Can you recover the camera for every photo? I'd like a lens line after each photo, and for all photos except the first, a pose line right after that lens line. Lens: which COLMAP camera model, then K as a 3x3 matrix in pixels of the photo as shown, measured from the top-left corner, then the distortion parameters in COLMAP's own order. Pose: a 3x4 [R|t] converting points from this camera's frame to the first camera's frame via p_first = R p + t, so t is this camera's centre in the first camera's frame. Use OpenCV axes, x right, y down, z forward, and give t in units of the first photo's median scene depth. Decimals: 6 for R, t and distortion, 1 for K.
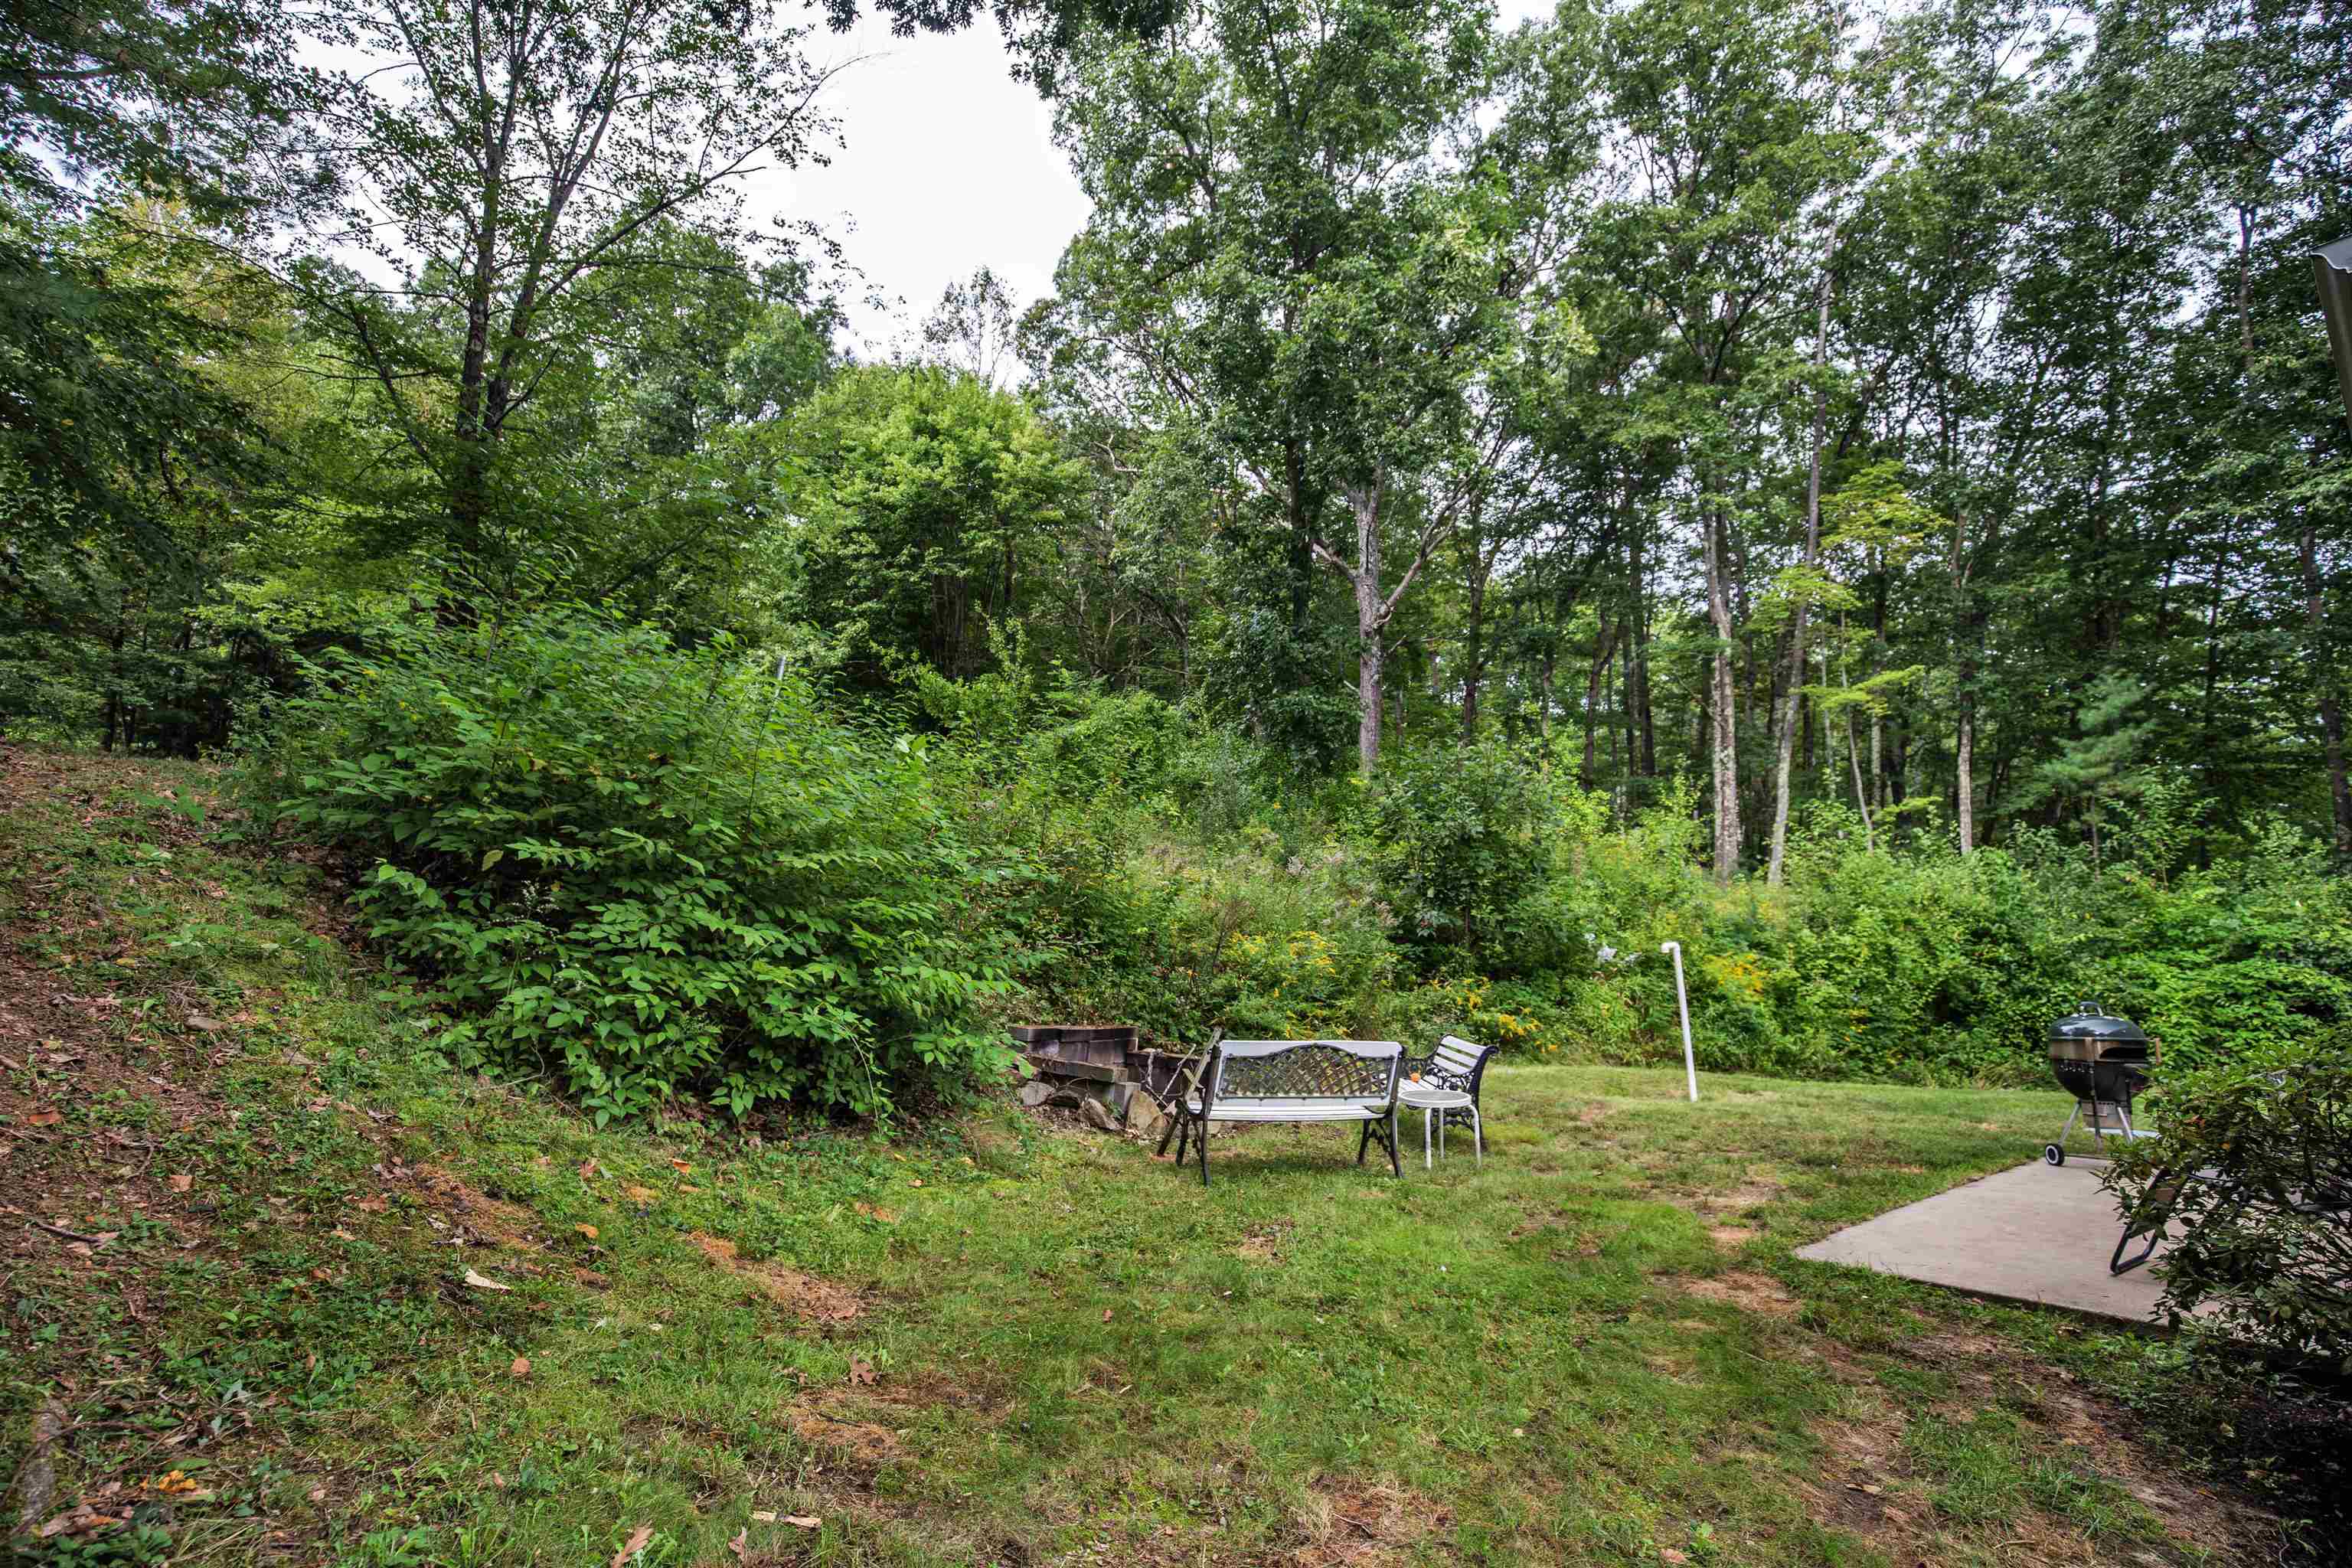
lens RADIAL K [[1081.8, 0, 1183.8], [0, 1081.8, 785.2], [0, 0, 1]] dist [-0.035751, 0.006828]
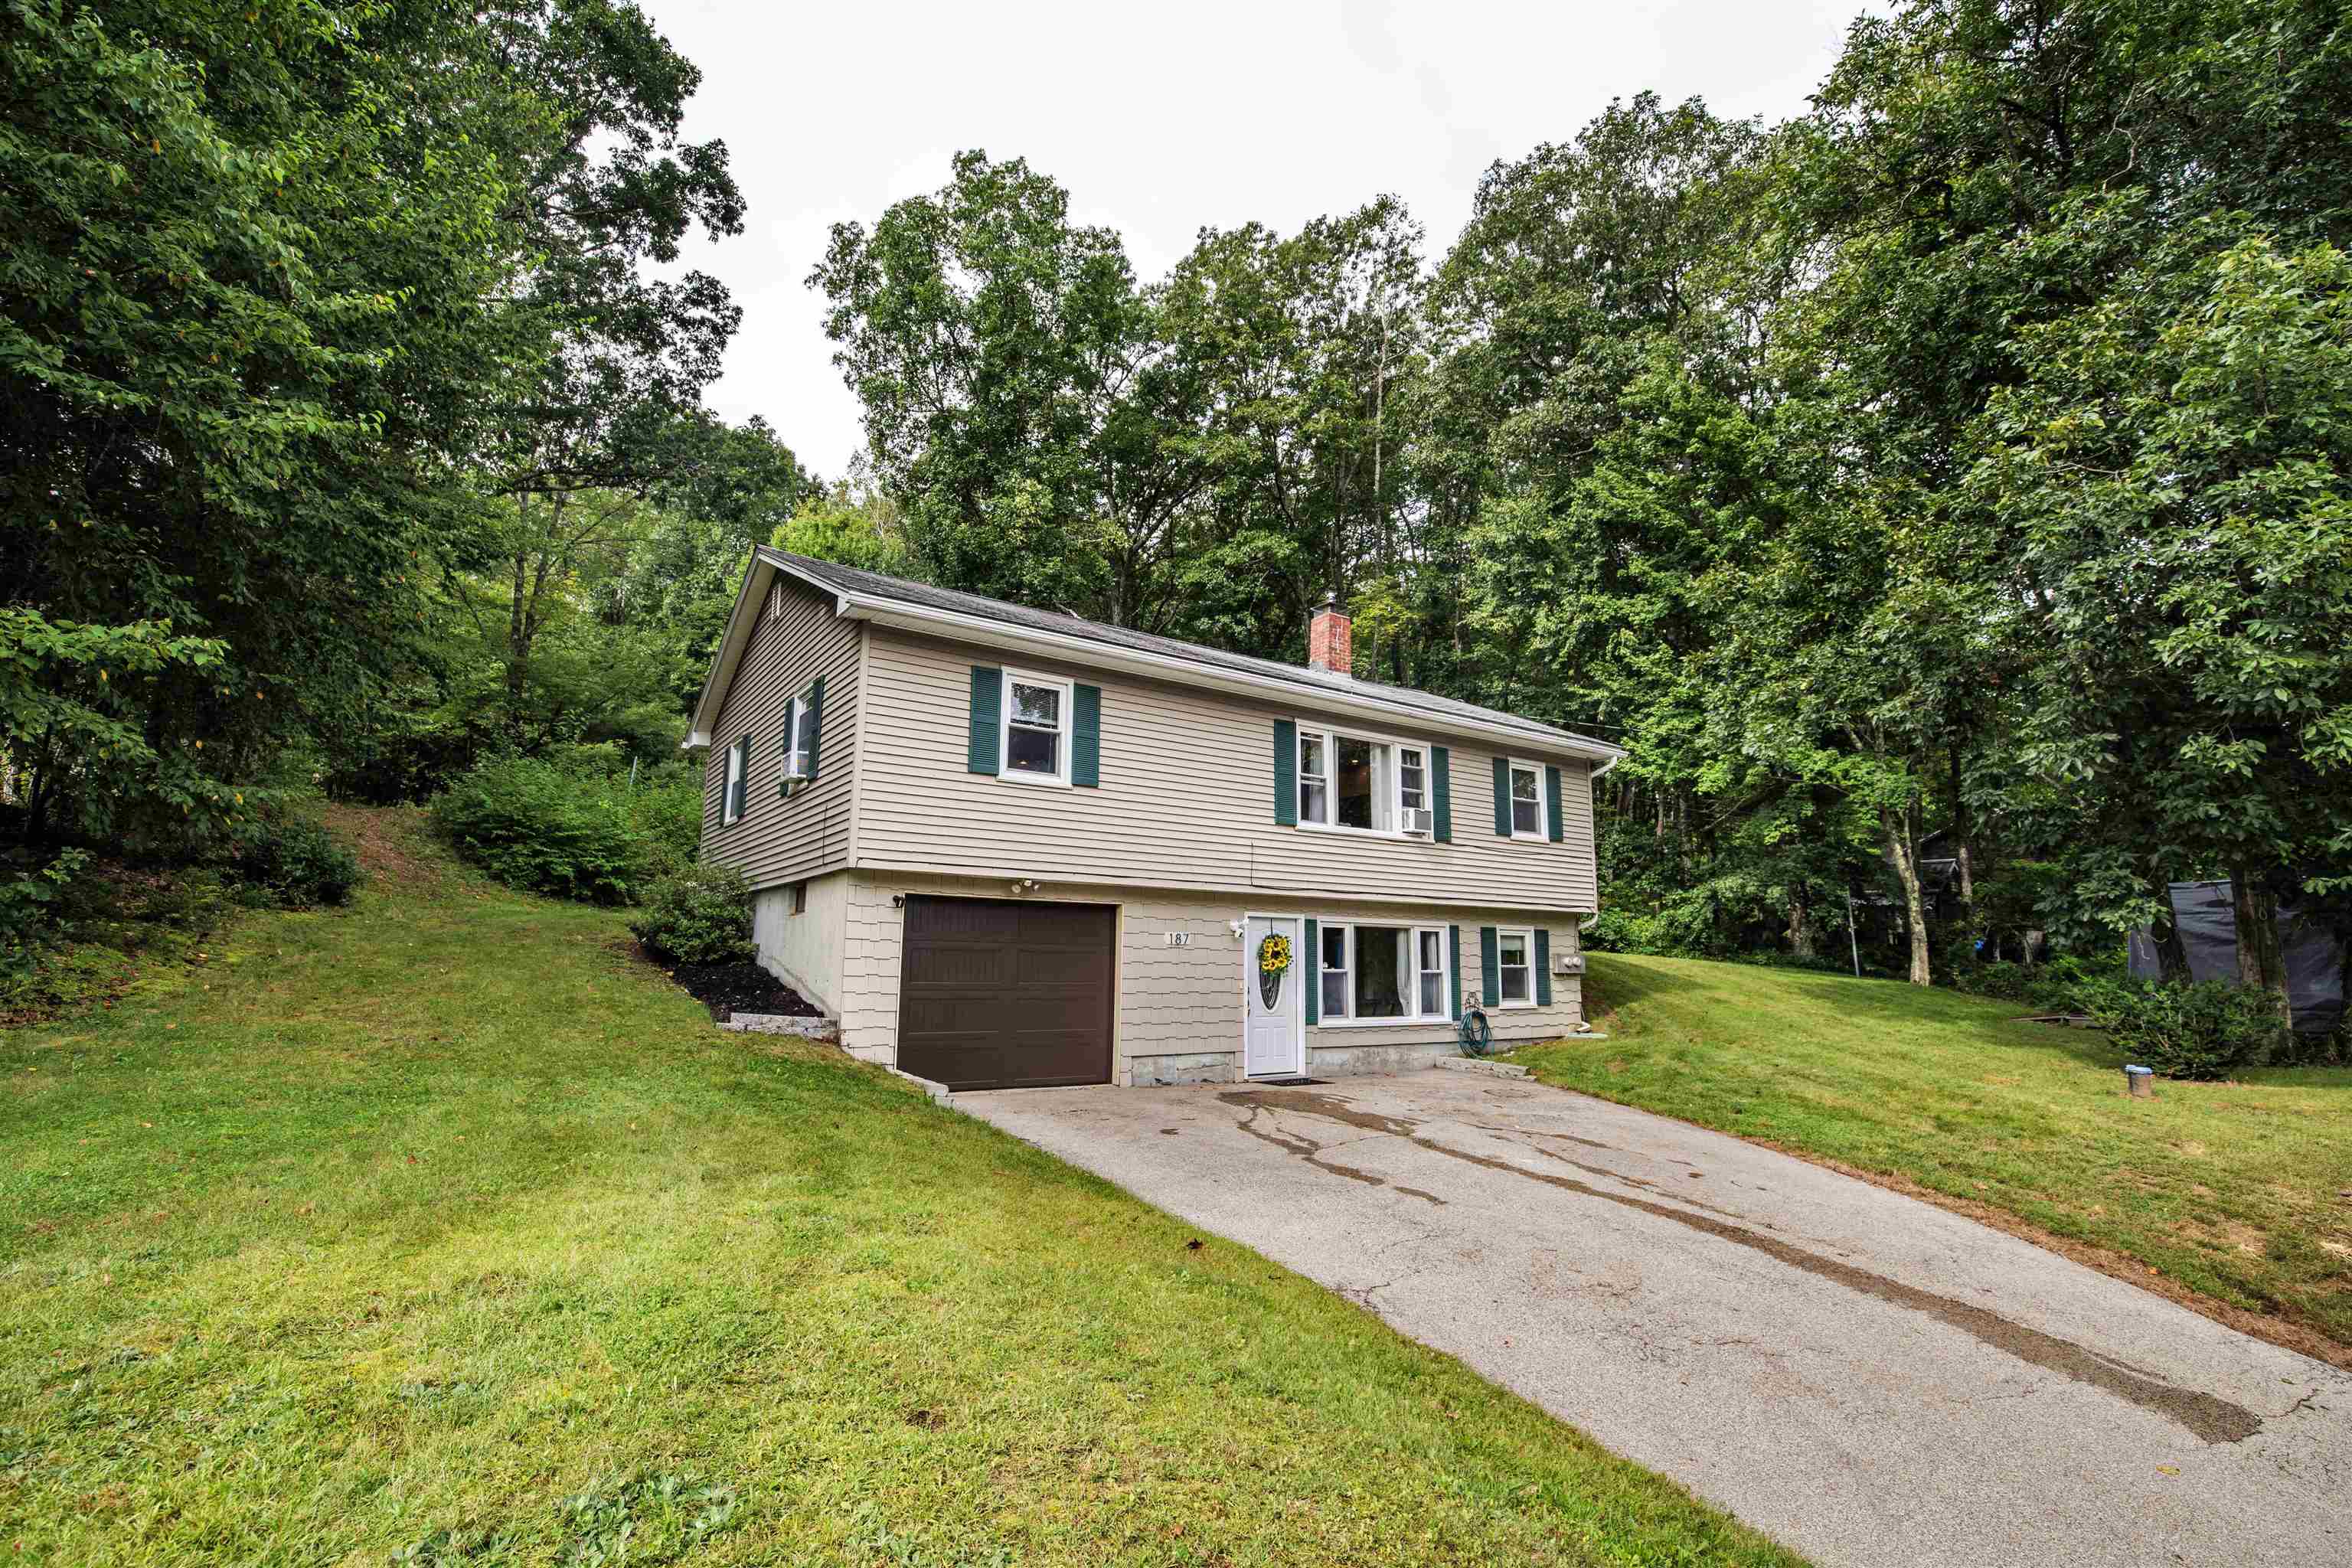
lens RADIAL K [[1081.8, 0, 1173.7], [0, 1081.8, 790.3], [0, 0, 1]] dist [-0.035751, 0.006828]
pose [[0.995147, -0.039197, -0.090253, 2.477410], [0.039183, 0.999230, -0.001927, 0.004227], [0.090259, -0.001618, 0.995917, -3.024922]]
